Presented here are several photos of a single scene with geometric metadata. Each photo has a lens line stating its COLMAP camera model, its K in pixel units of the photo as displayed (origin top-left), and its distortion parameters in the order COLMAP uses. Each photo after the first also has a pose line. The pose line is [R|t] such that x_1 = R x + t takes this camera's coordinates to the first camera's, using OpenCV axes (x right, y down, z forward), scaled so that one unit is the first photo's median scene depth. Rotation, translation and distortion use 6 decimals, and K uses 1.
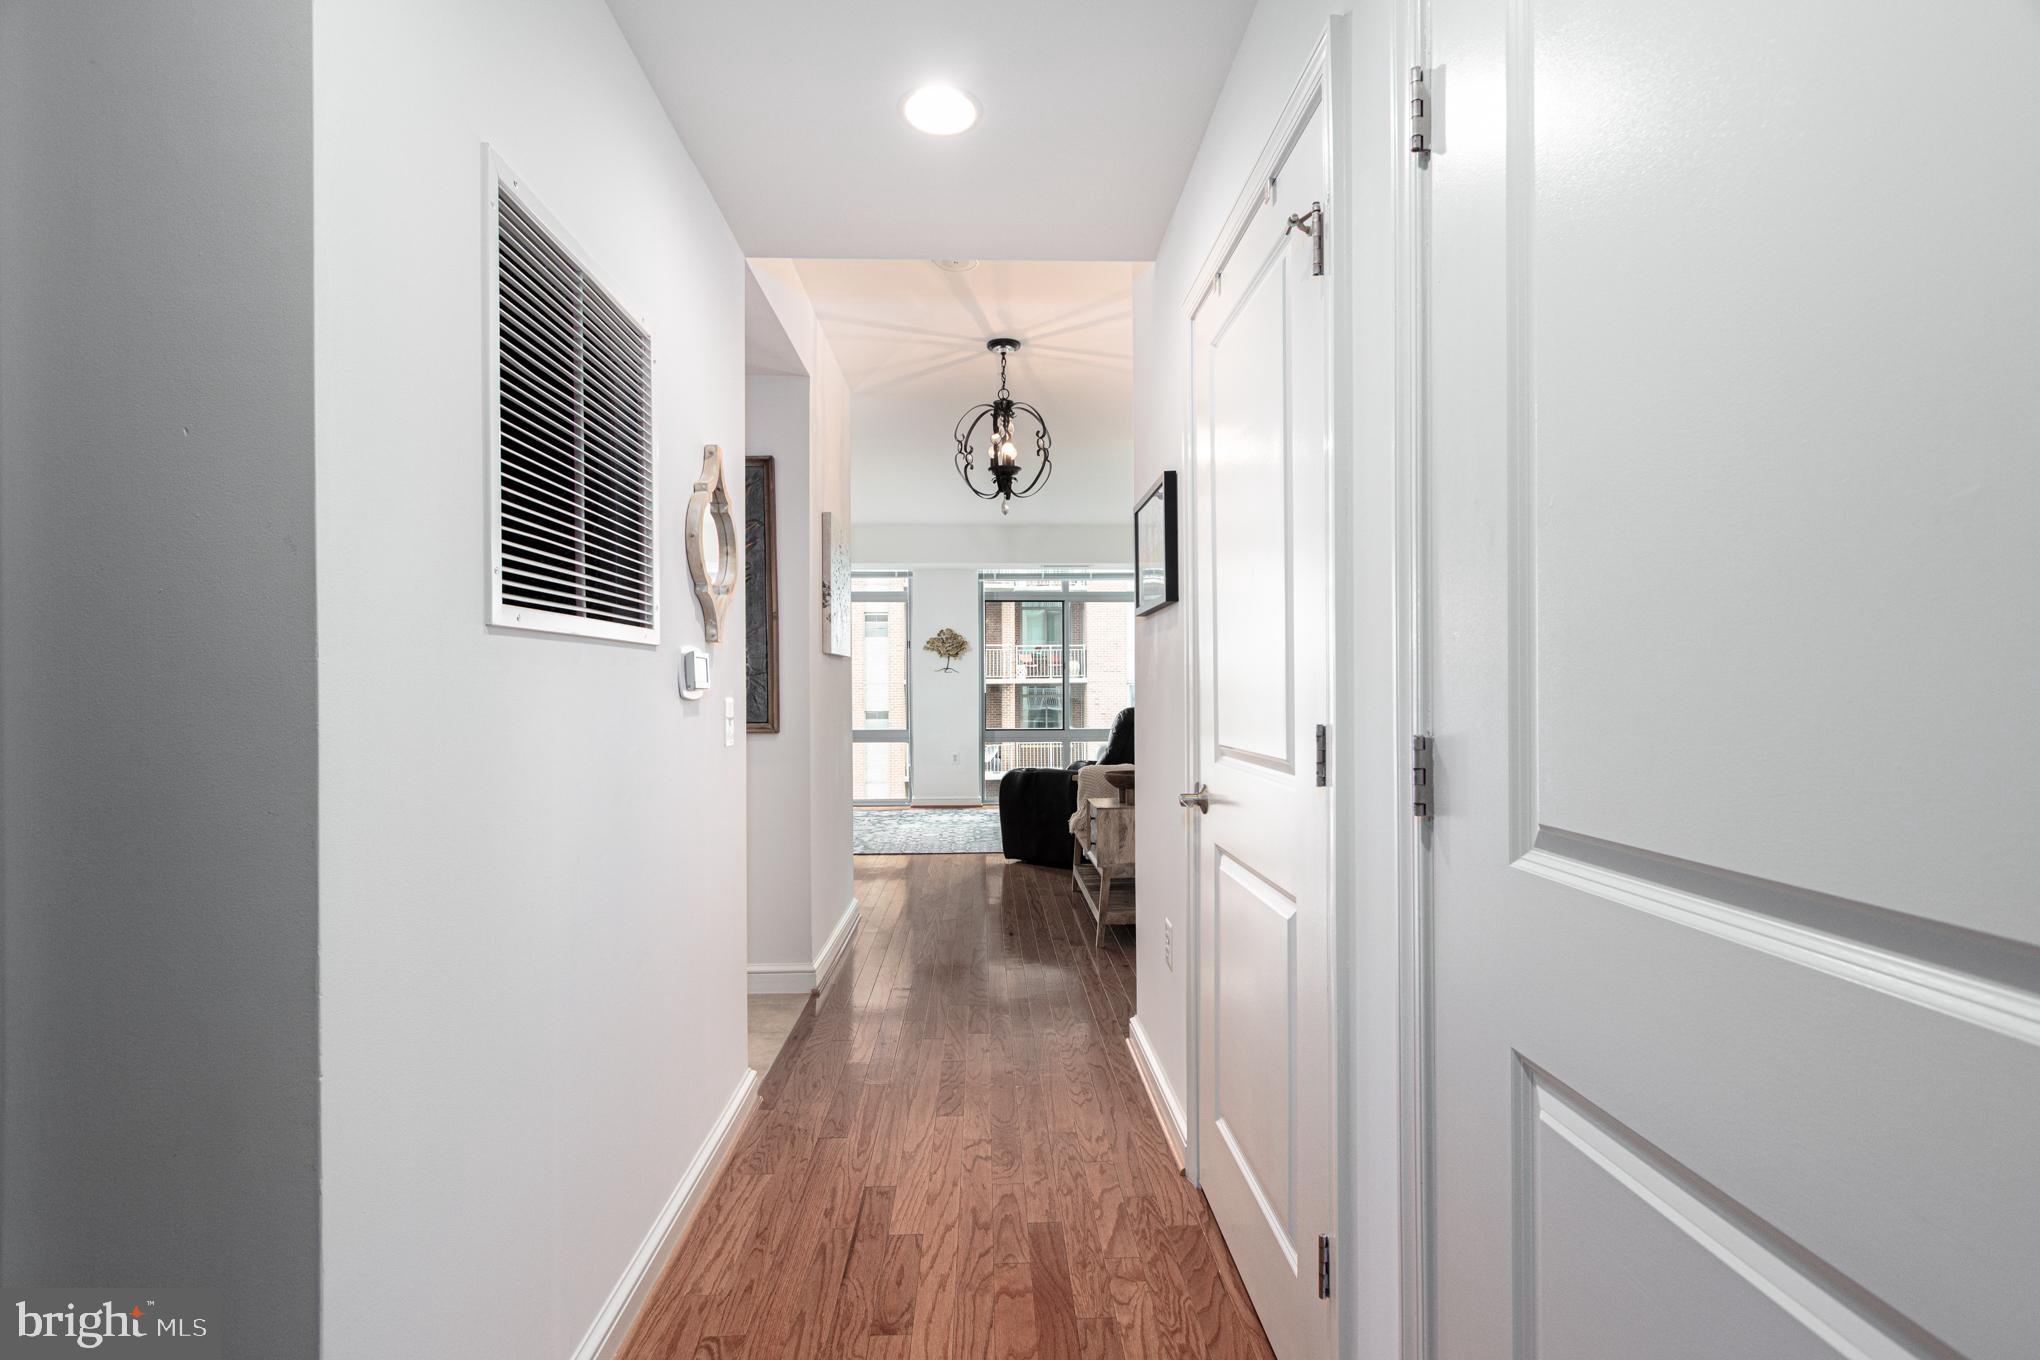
lens RADIAL K [[954.6, 0, 1006.1], [0, 954.6, 682.9], [0, 0, 1]] dist [0.010740, -0.002059]
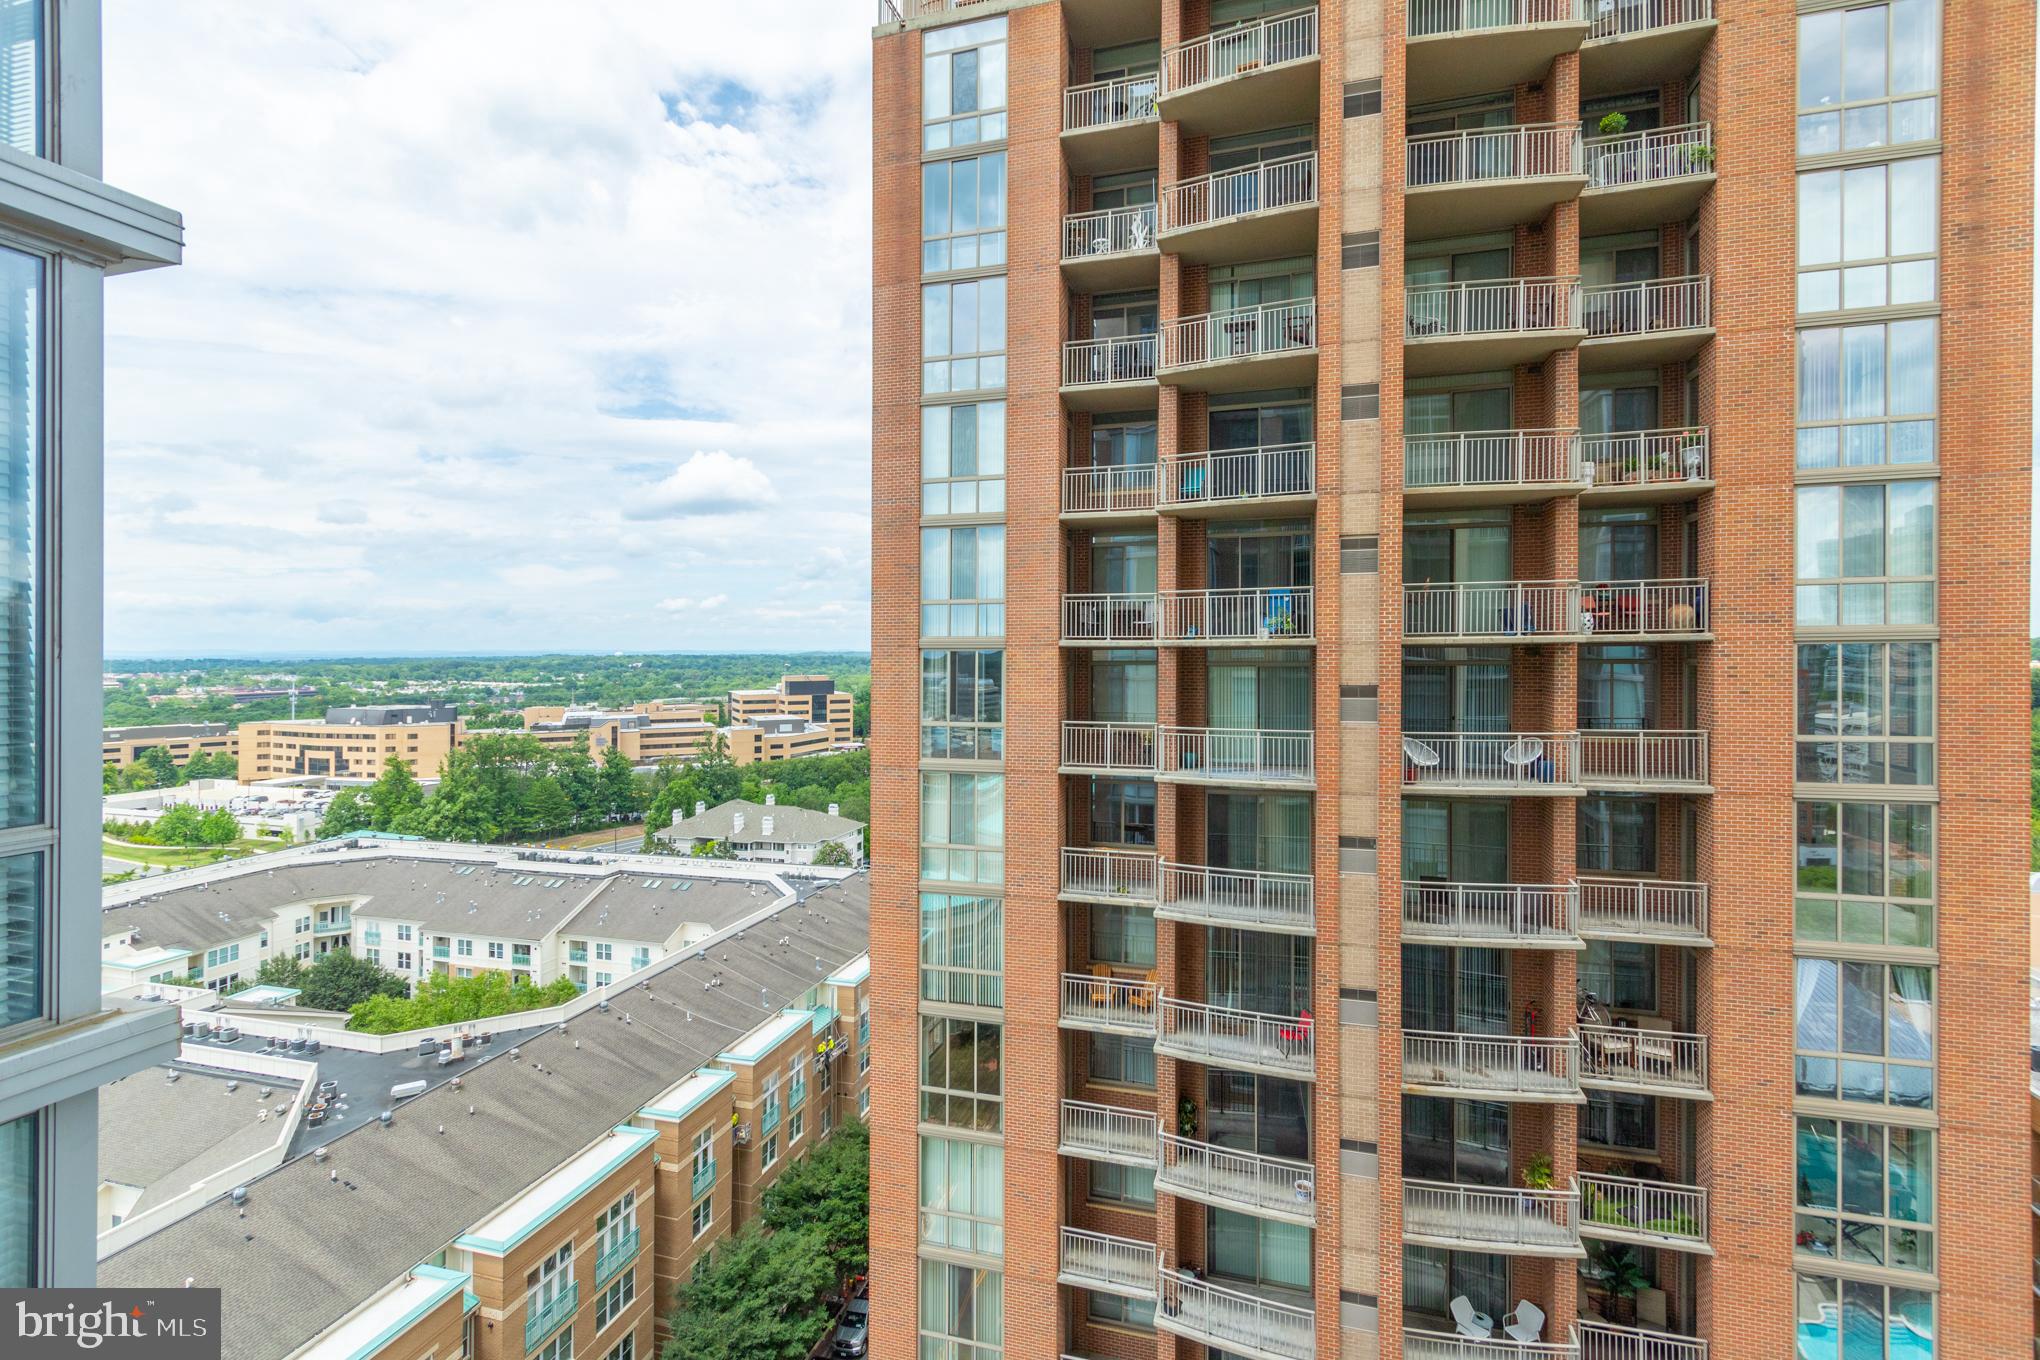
lens RADIAL K [[954.6, 0, 1008.3], [0, 954.6, 654.2], [0, 0, 1]] dist [0.010740, -0.002059]
pose [[0.948760, 0.001374, -0.315993, -0.482825], [0.002468, 0.999928, 0.011758, 0.000324], [0.315987, -0.011935, 0.948689, 0.895115]]
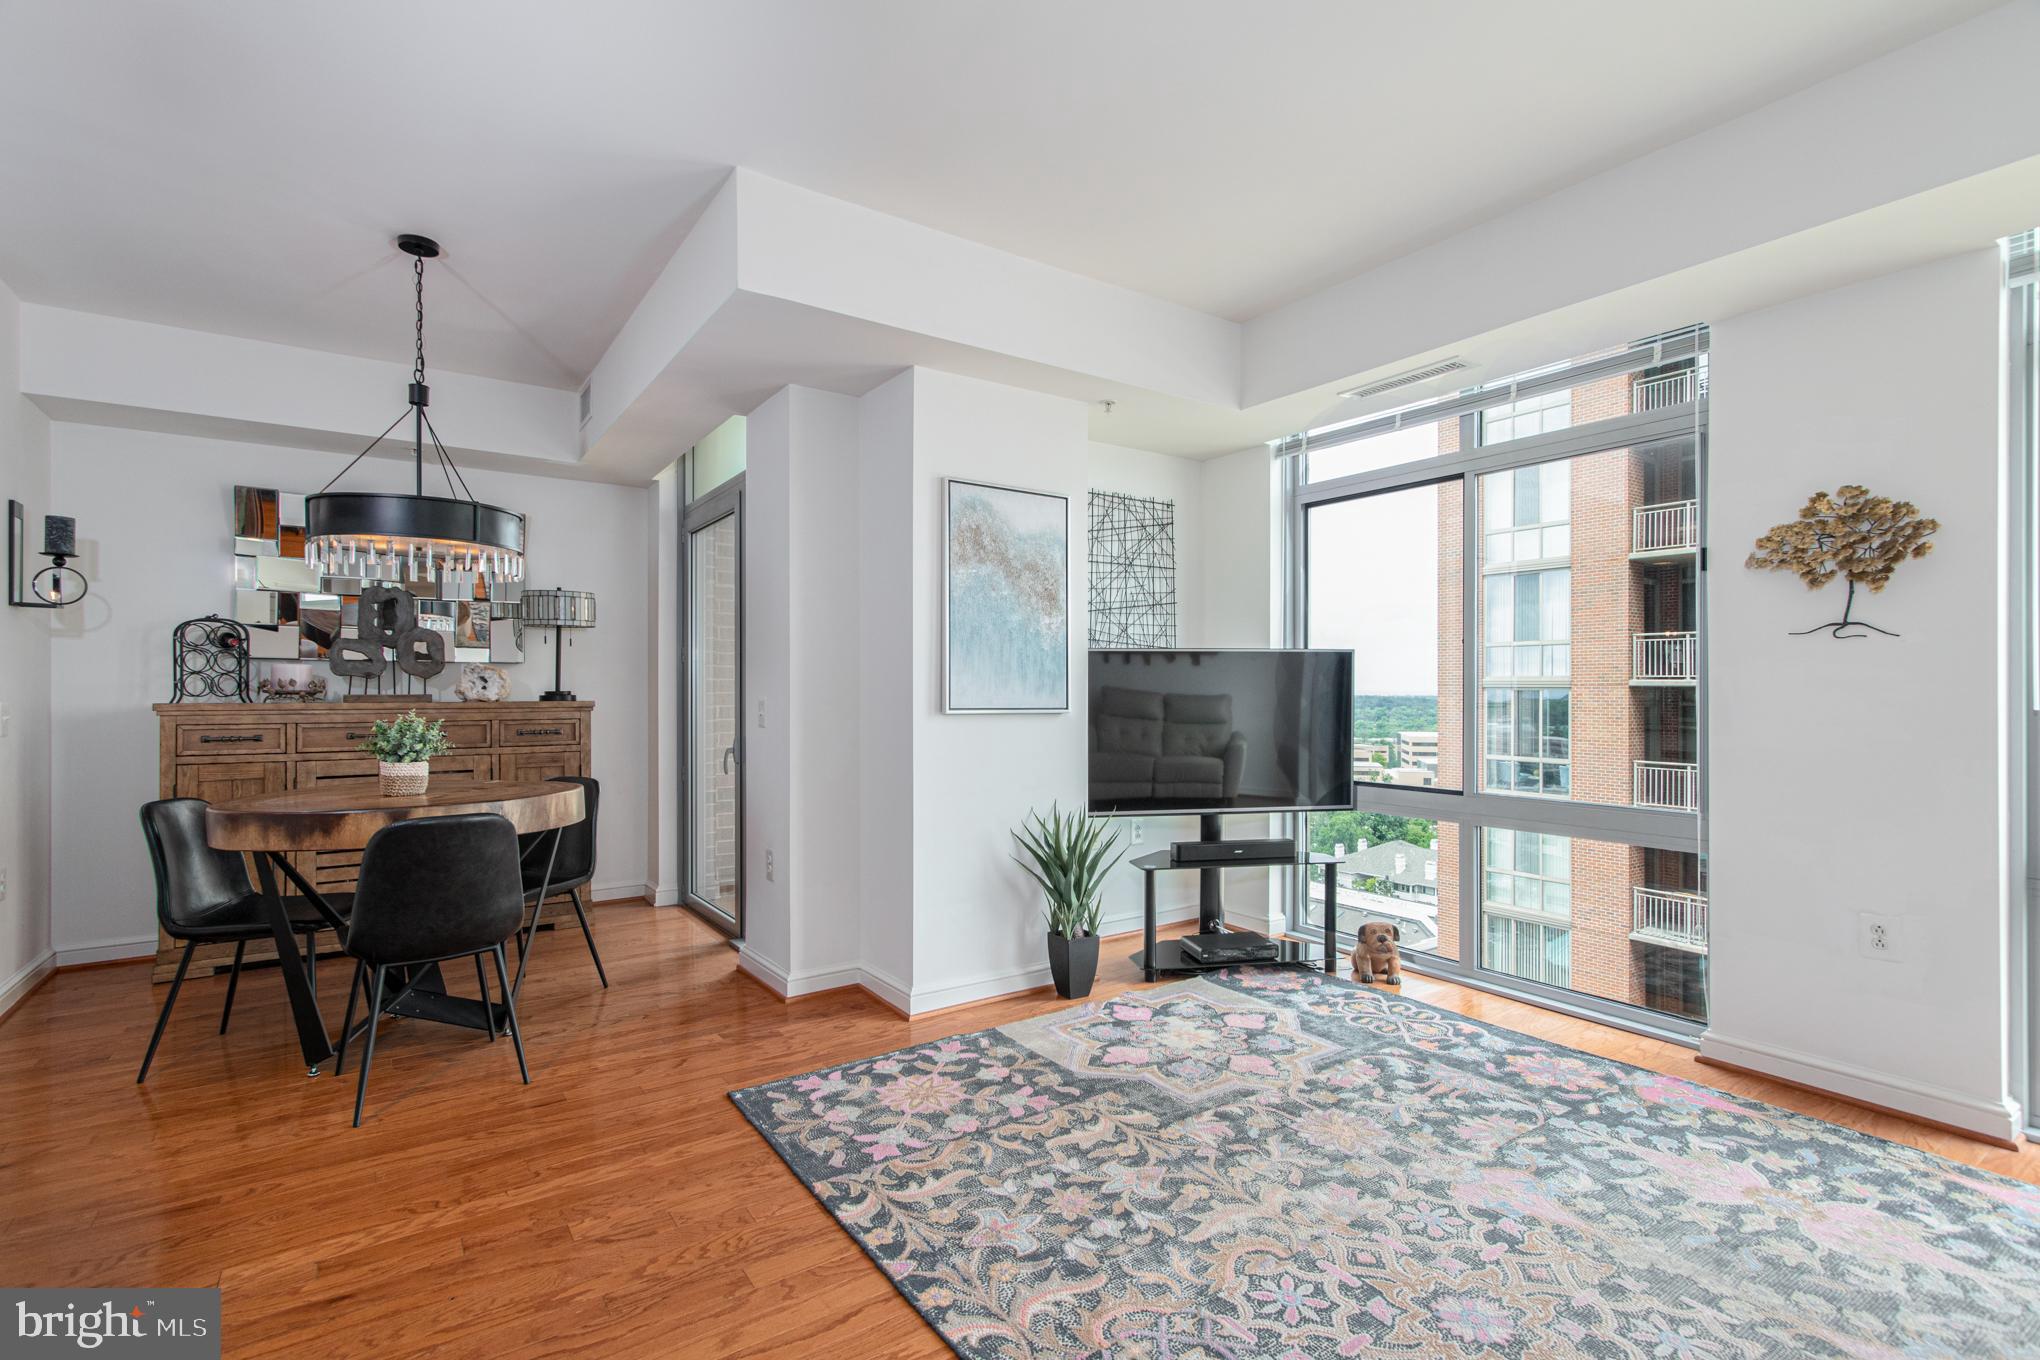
lens RADIAL K [[954.6, 0, 1025.4], [0, 954.6, 687.1], [0, 0, 1]] dist [0.010740, -0.002059]
pose [[0.551244, 0.001357, -0.834343, 0.042213], [0.001512, 0.999995, 0.002626, 0.002497], [0.834342, -0.002709, 0.551240, 0.618415]]
